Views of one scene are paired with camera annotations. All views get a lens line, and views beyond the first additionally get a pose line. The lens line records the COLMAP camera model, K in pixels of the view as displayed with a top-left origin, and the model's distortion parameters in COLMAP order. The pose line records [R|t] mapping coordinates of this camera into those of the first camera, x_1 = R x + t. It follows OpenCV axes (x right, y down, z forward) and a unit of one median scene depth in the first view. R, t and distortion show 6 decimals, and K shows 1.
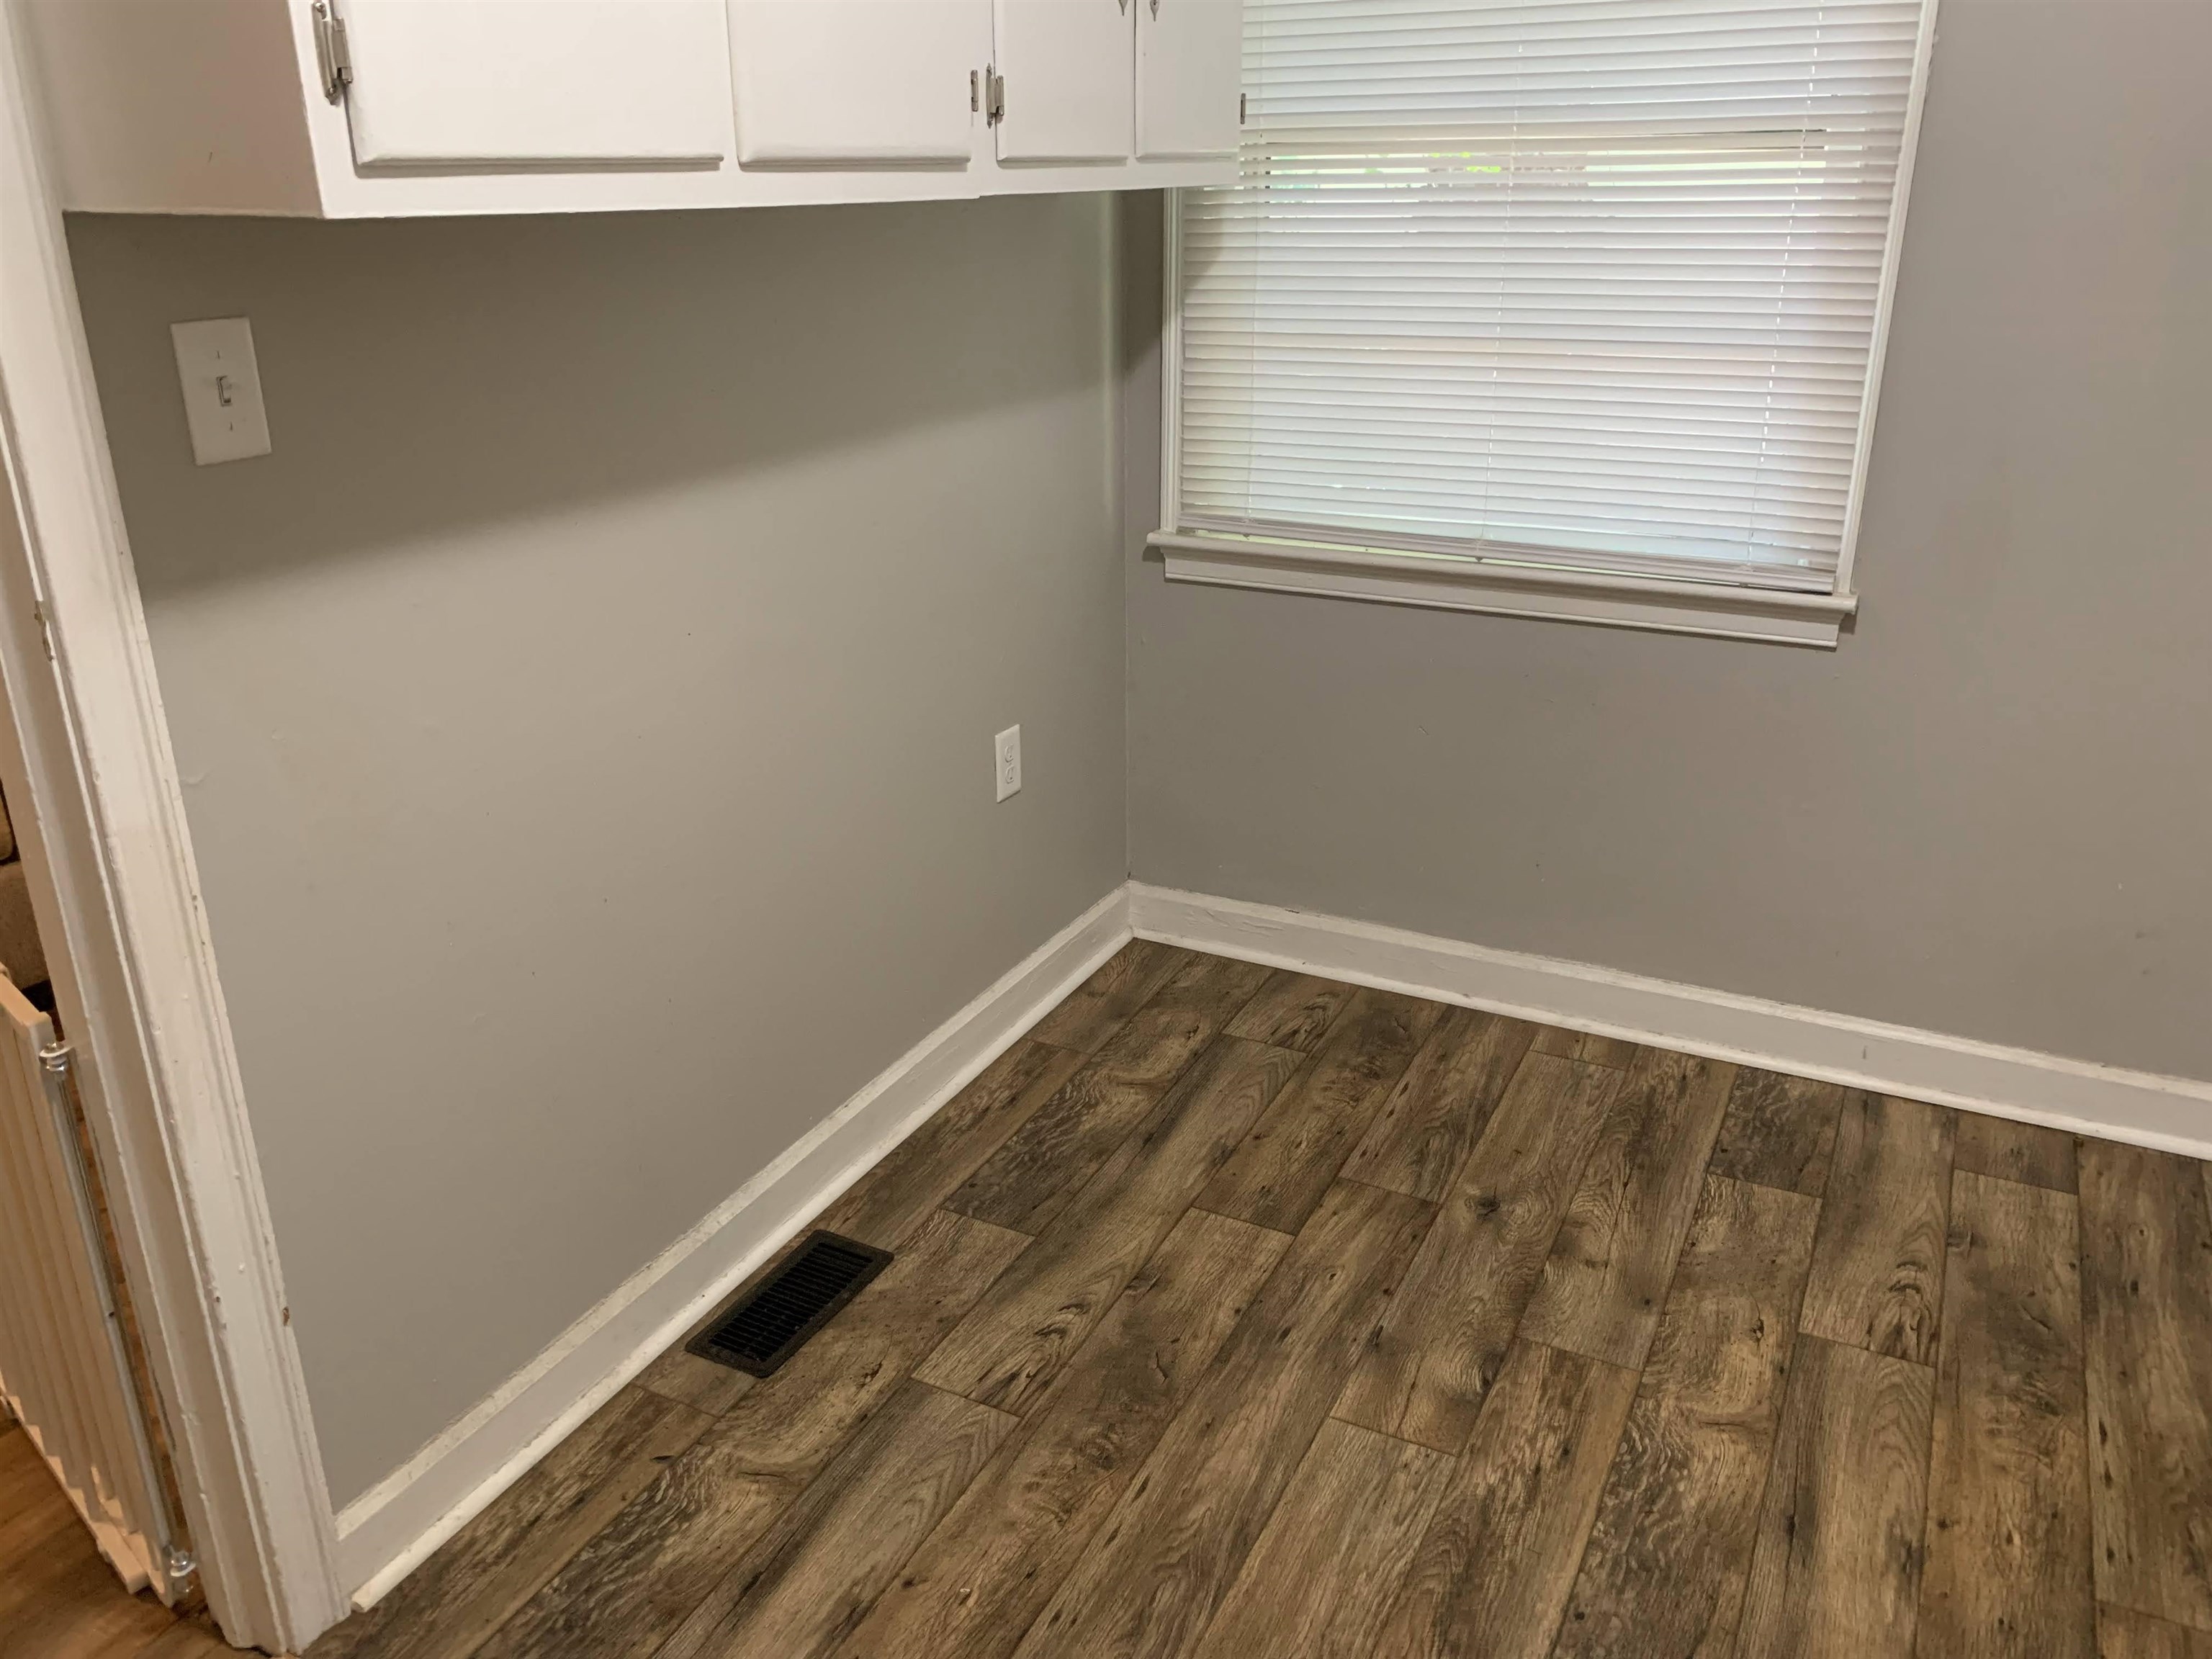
lens RADIAL K [[1714.0, 0, 1117.3], [0, 1714.0, 827.6], [0, 0, 1]] dist [0.015665, -0.026146]
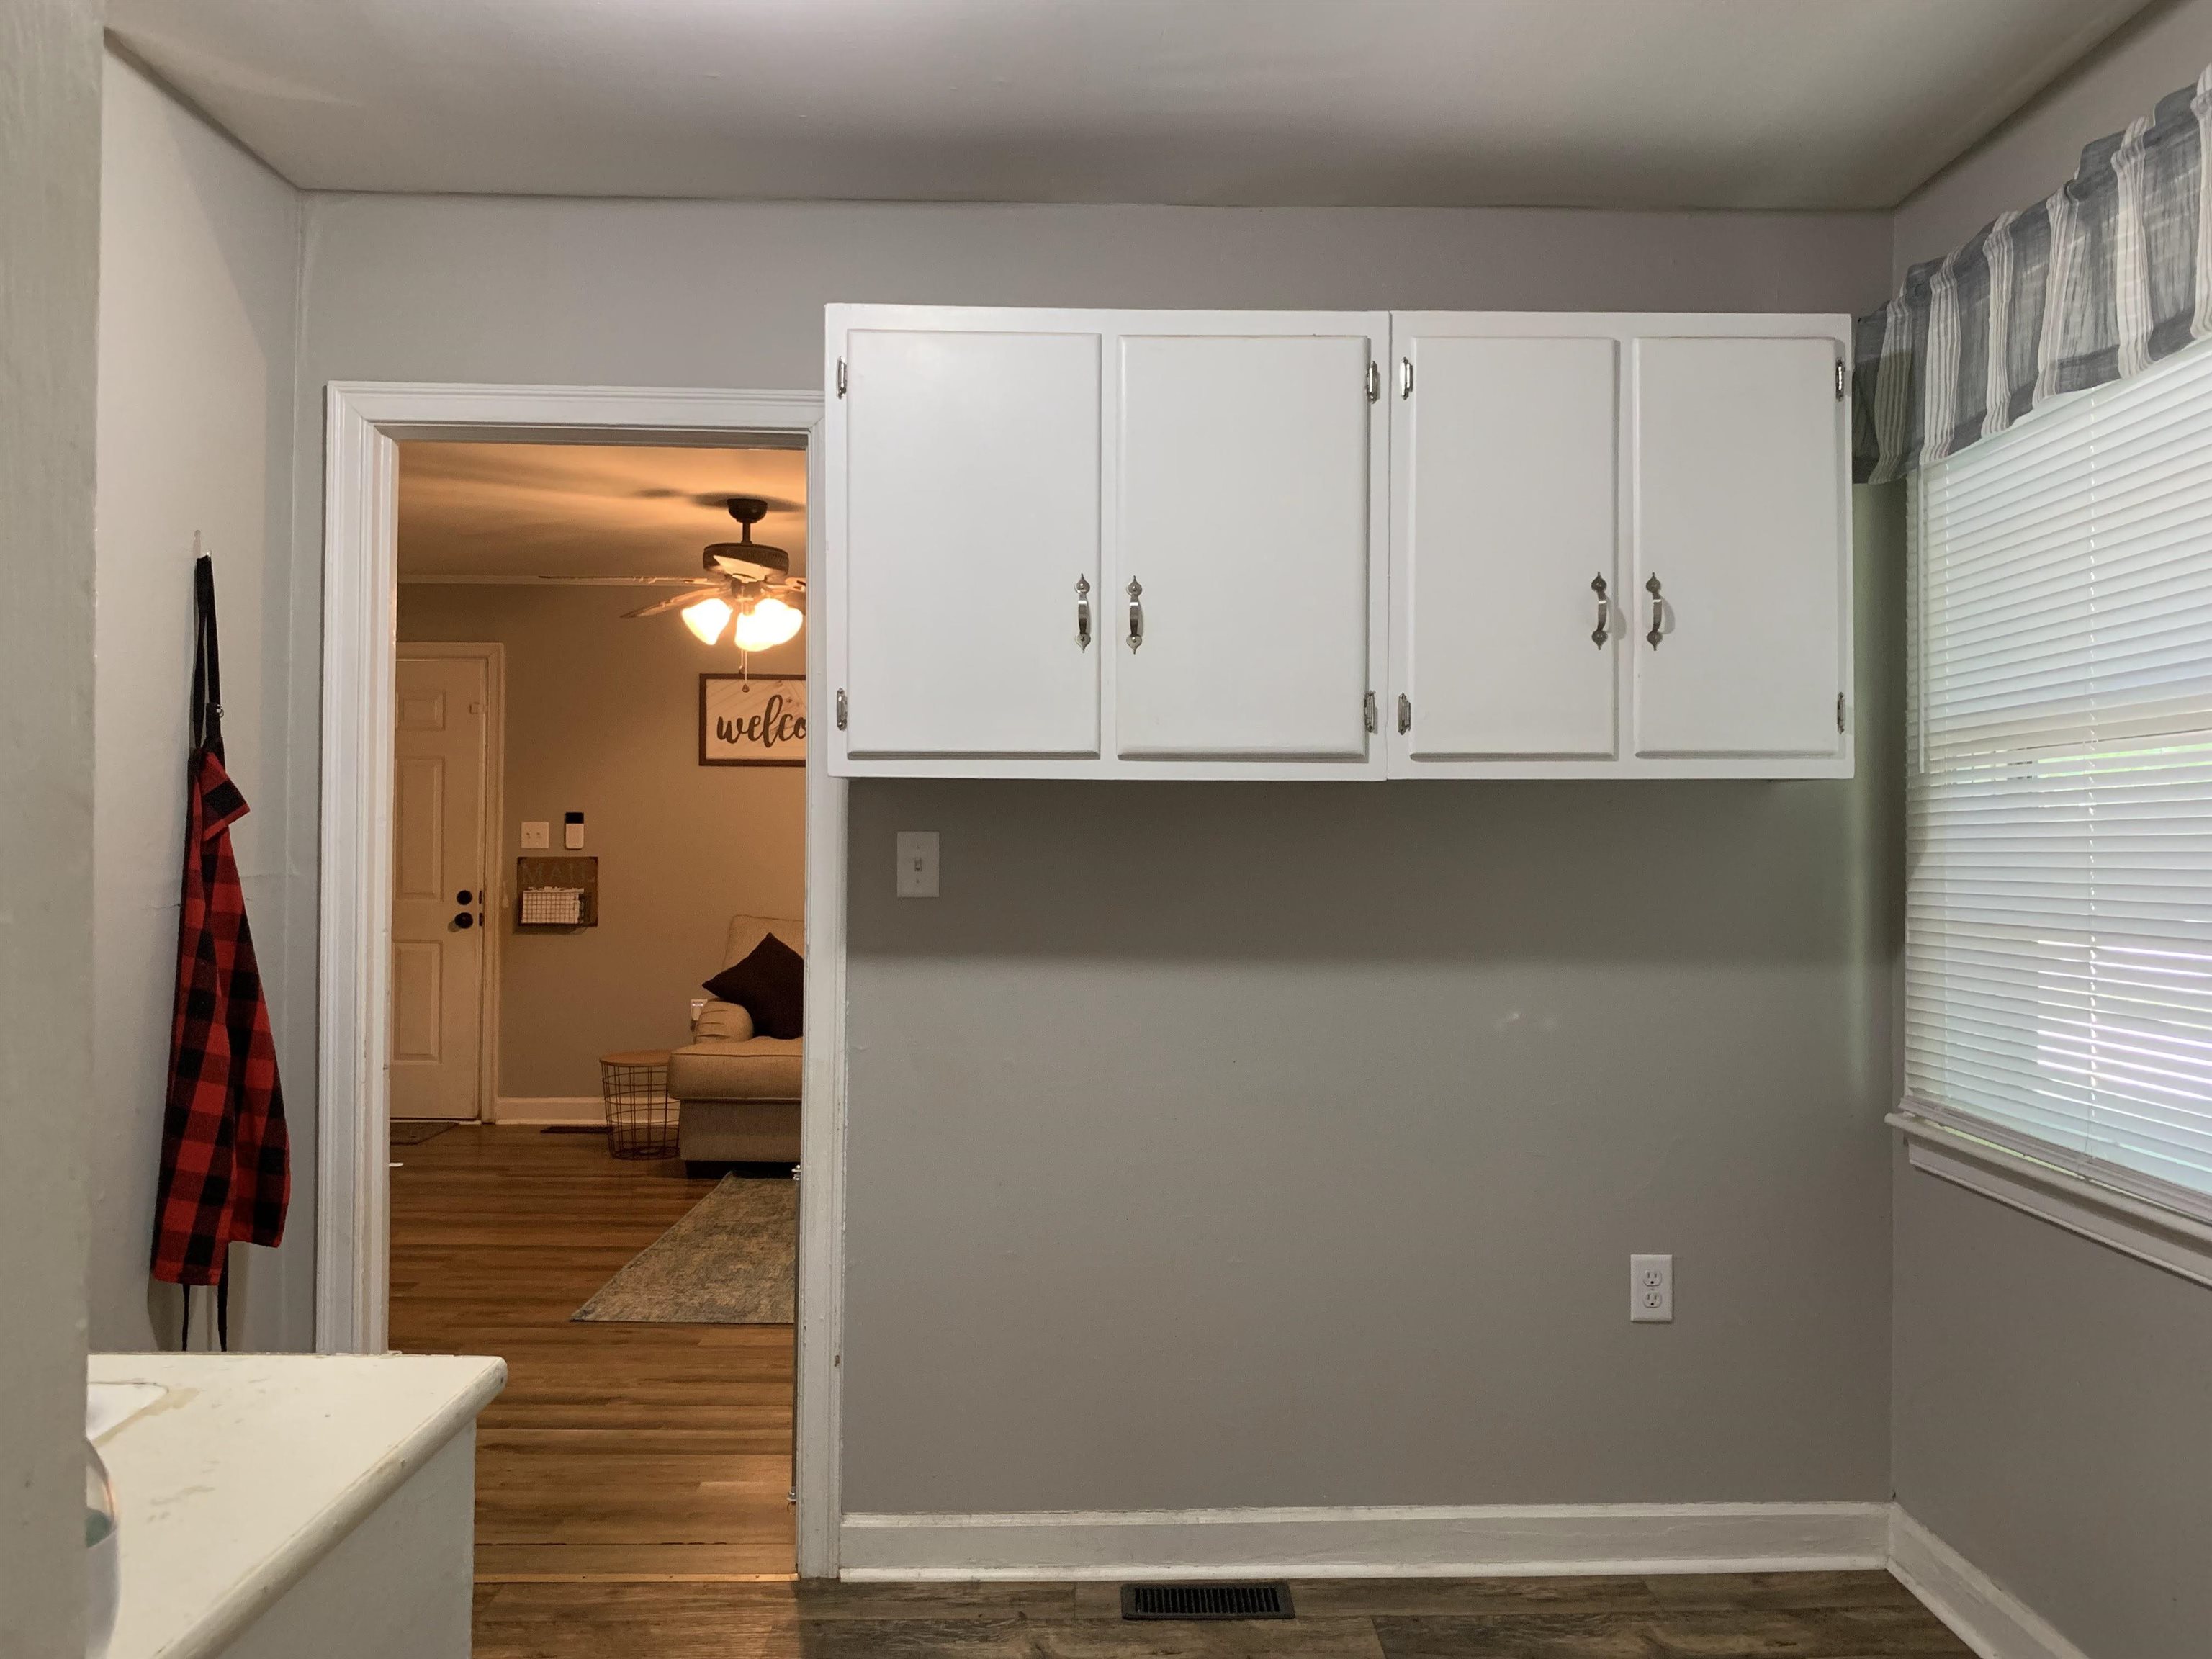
lens RADIAL K [[1714.0, 0, 1050.8], [0, 1714.0, 794.3], [0, 0, 1]] dist [0.015665, -0.026146]
pose [[0.449791, -0.011349, -0.893062, 0.749500], [-0.328462, 0.927743, -0.177219, -0.011278], [0.830543, 0.373048, 0.413562, 0.137235]]
